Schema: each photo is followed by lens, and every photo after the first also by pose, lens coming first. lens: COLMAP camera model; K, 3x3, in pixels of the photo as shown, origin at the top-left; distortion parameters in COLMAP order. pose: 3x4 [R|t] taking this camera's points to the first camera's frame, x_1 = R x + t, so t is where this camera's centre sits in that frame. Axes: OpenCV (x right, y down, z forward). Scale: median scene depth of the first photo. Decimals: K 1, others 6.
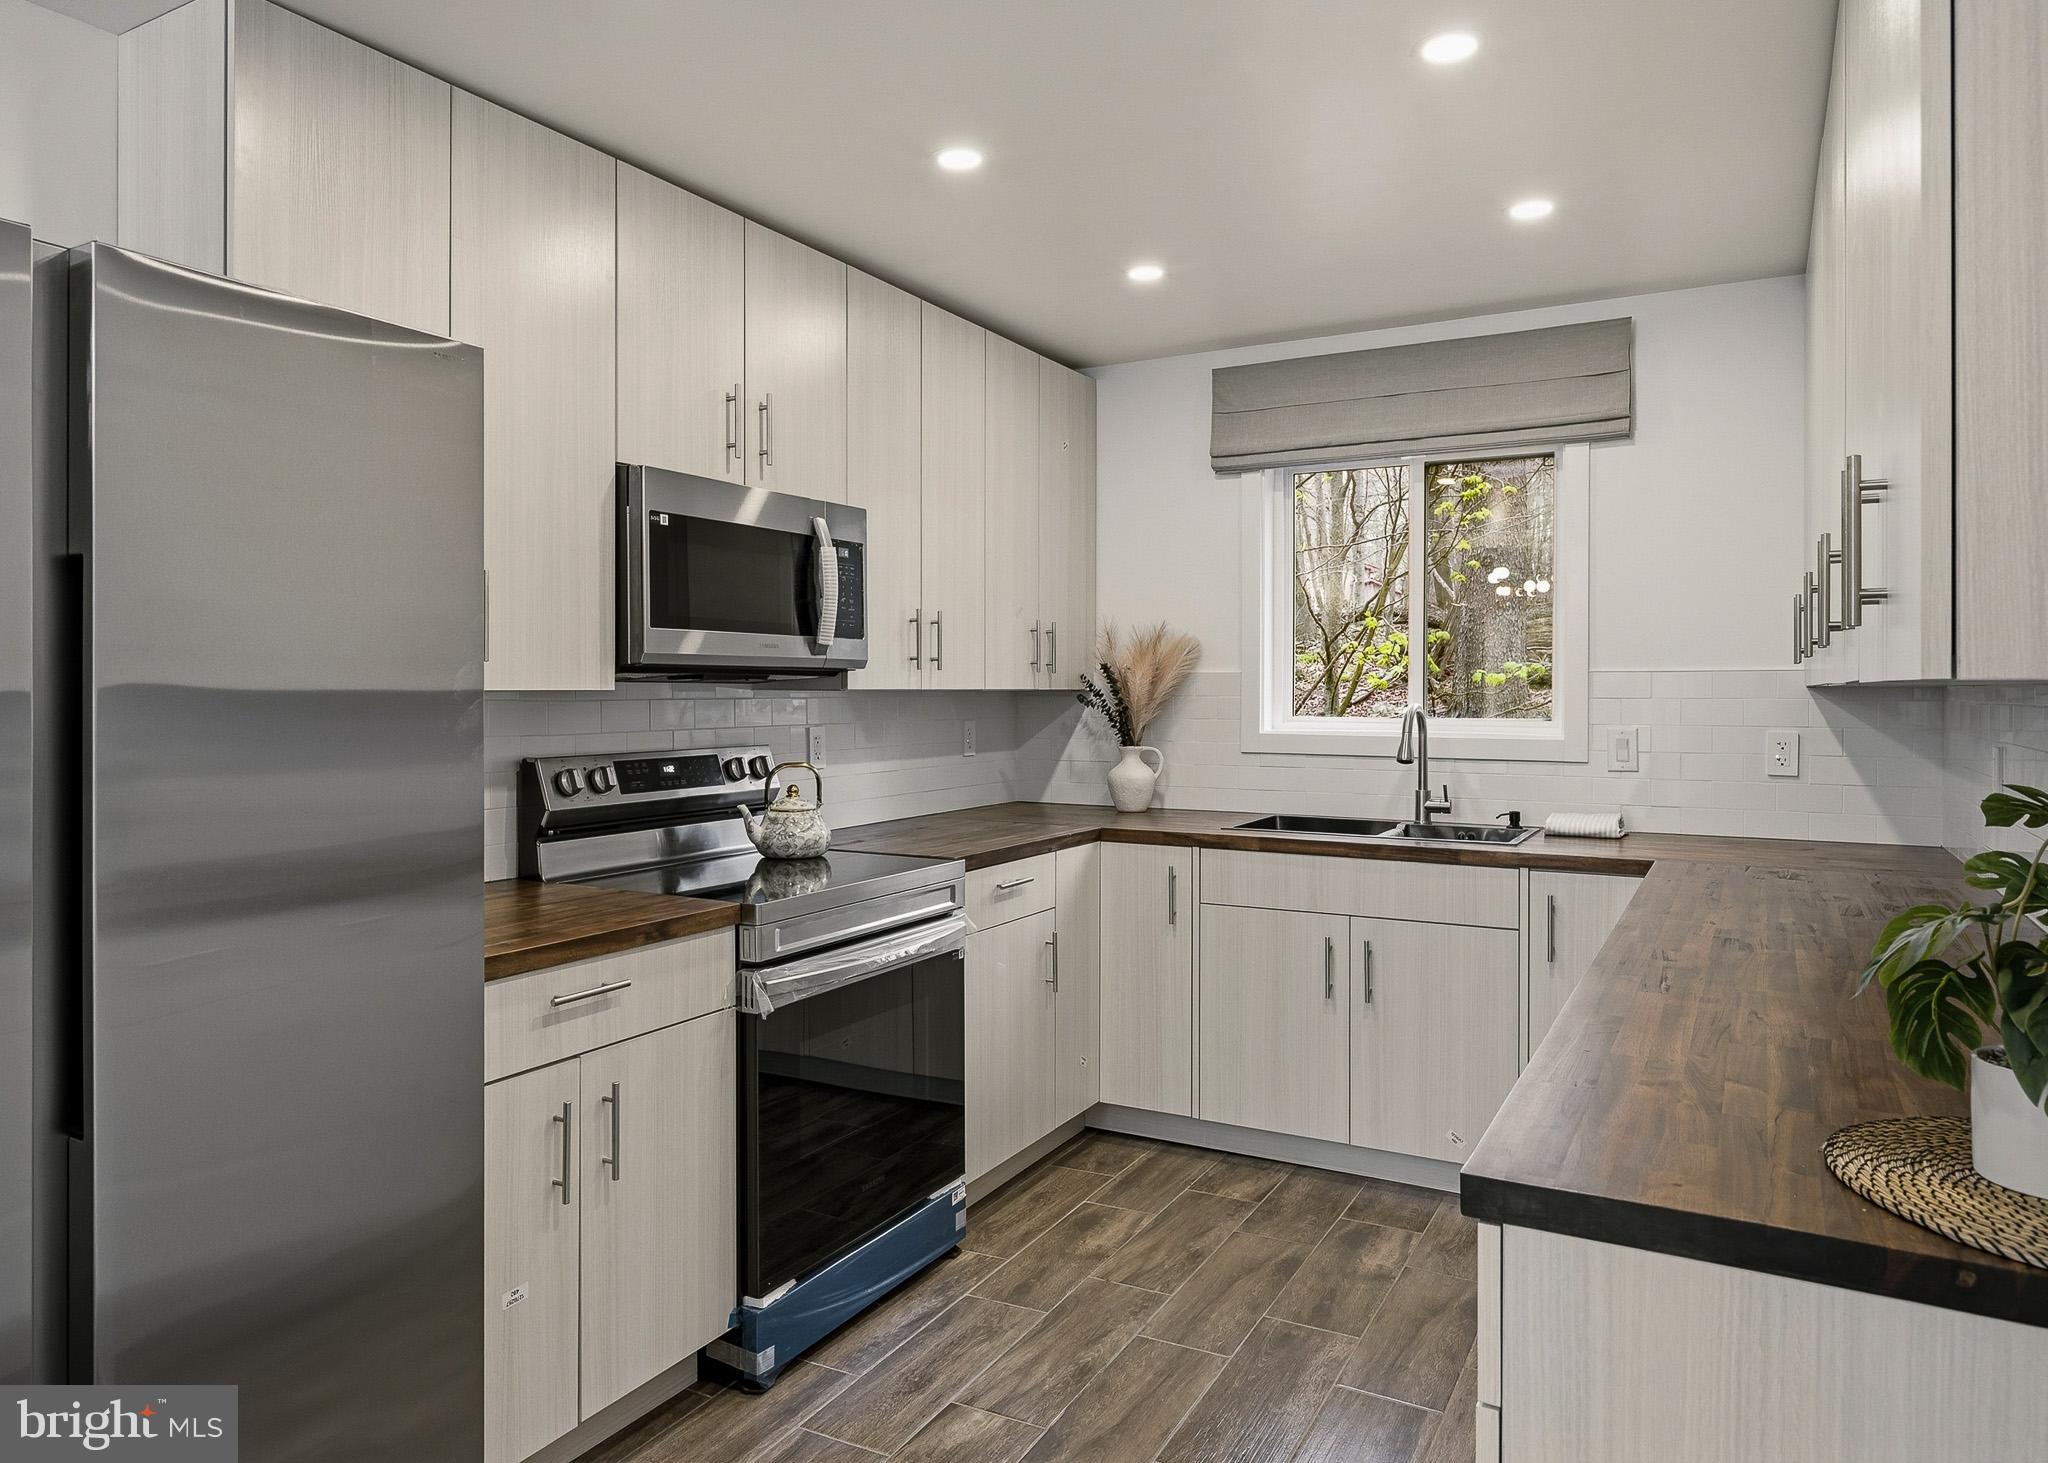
lens RADIAL K [[1315.1, 0, 969.4], [0, 1315.1, 690.0], [0, 0, 1]] dist [0.000554, -0.002613]
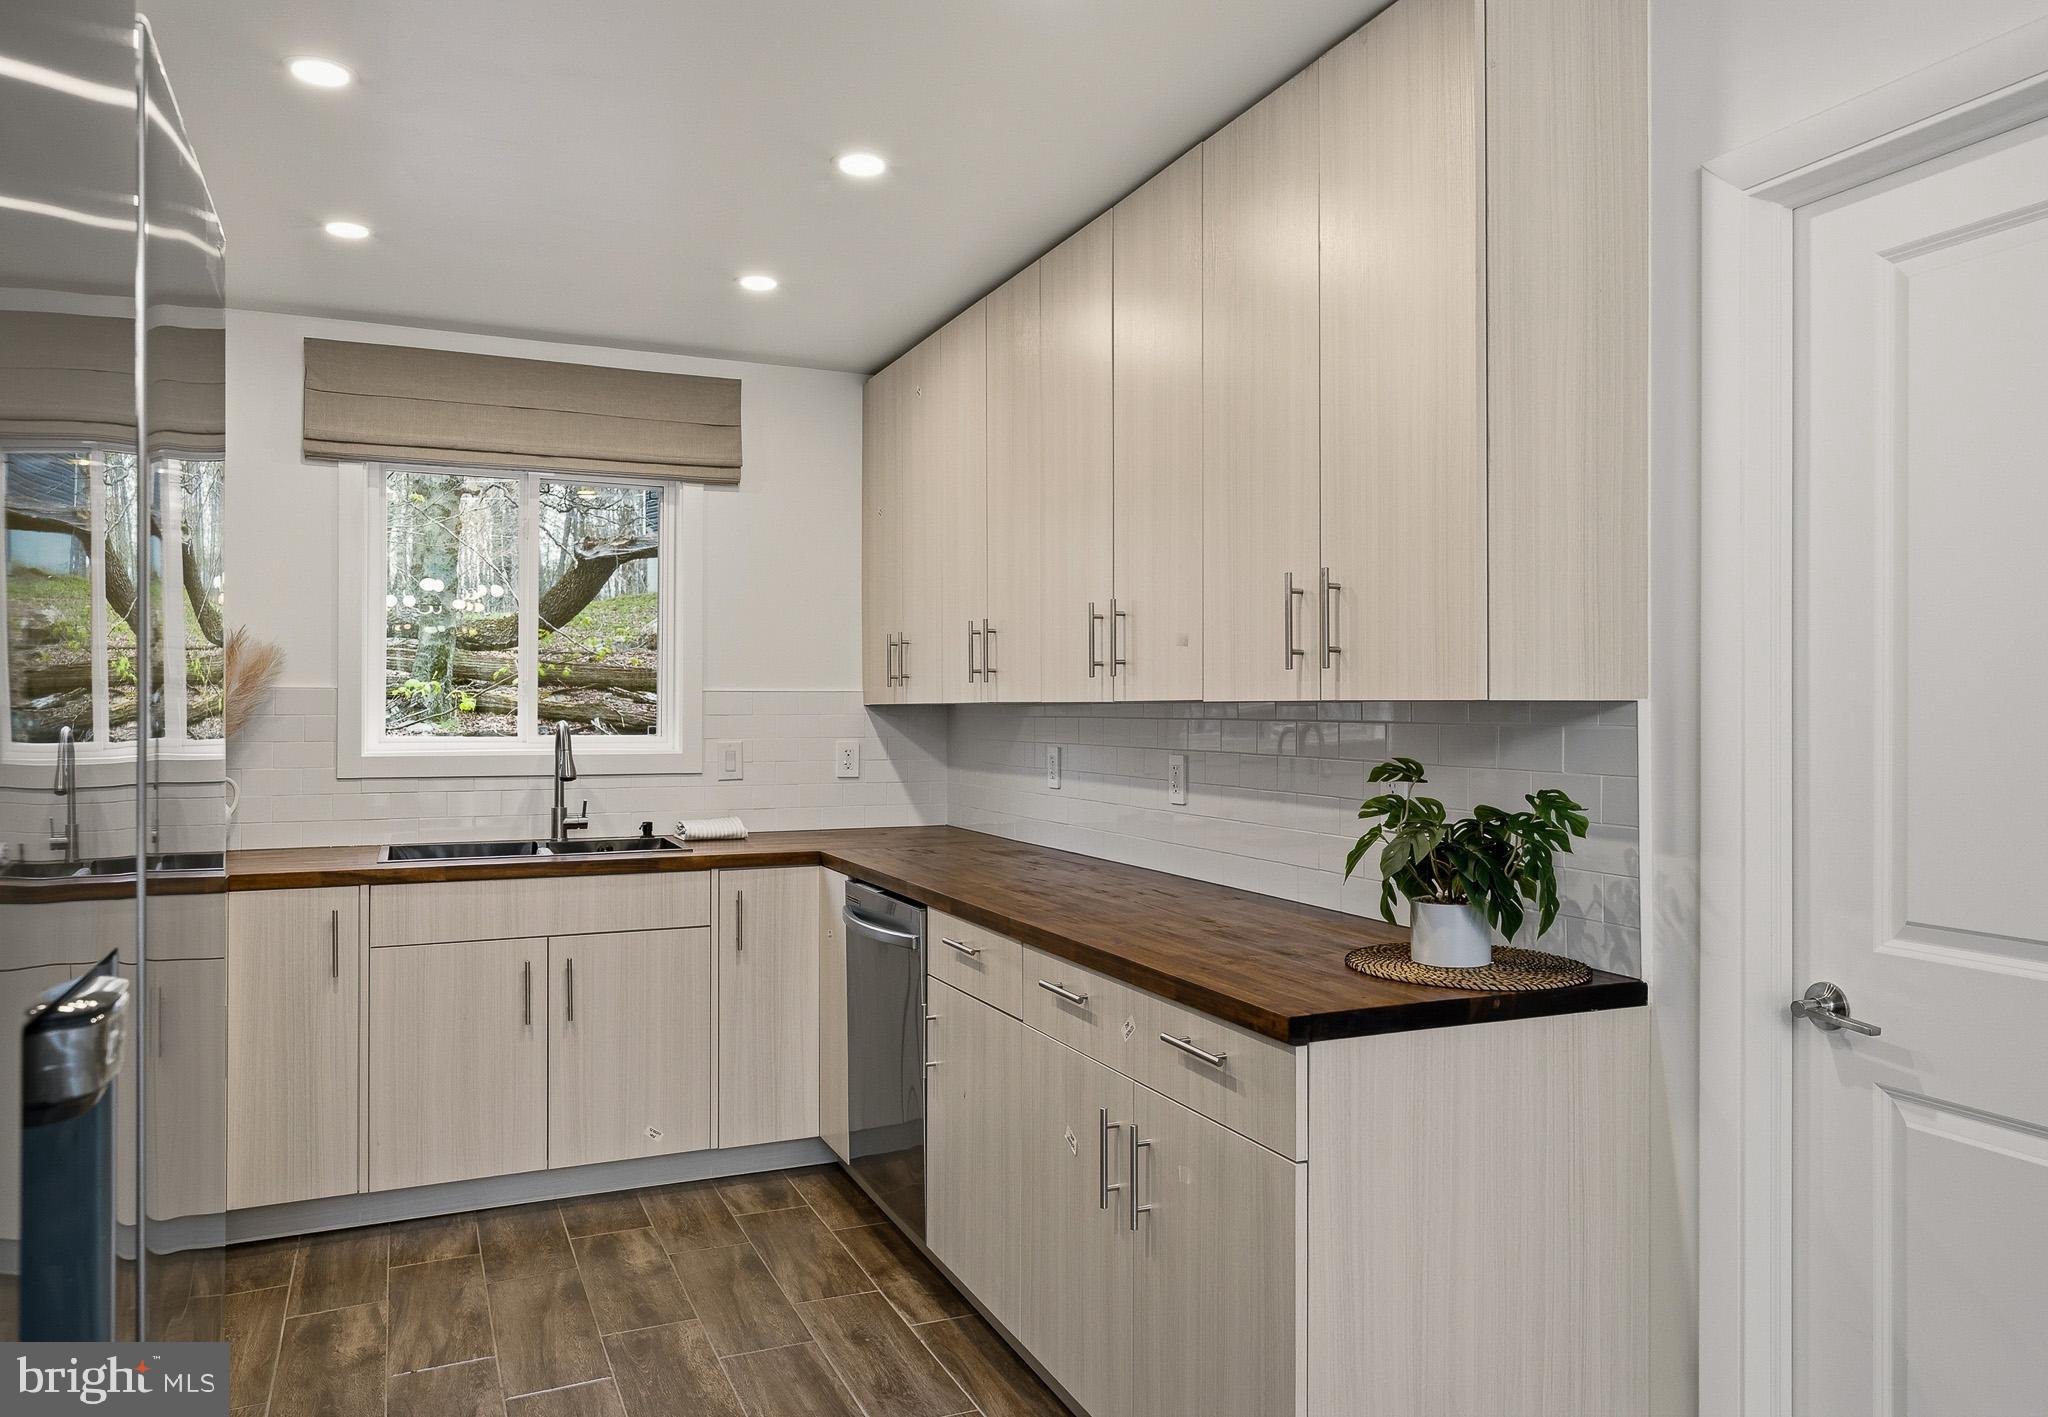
lens RADIAL K [[1423.8, 0, 1027.5], [0, 1423.8, 698.5], [0, 0, 1]] dist [0.001410, -0.003475]
pose [[0.584967, 0.006362, 0.811032, -0.359086], [0.000011, 0.999969, -0.007852, 0.001463], [-0.811057, 0.004602, 0.584949, 0.081901]]
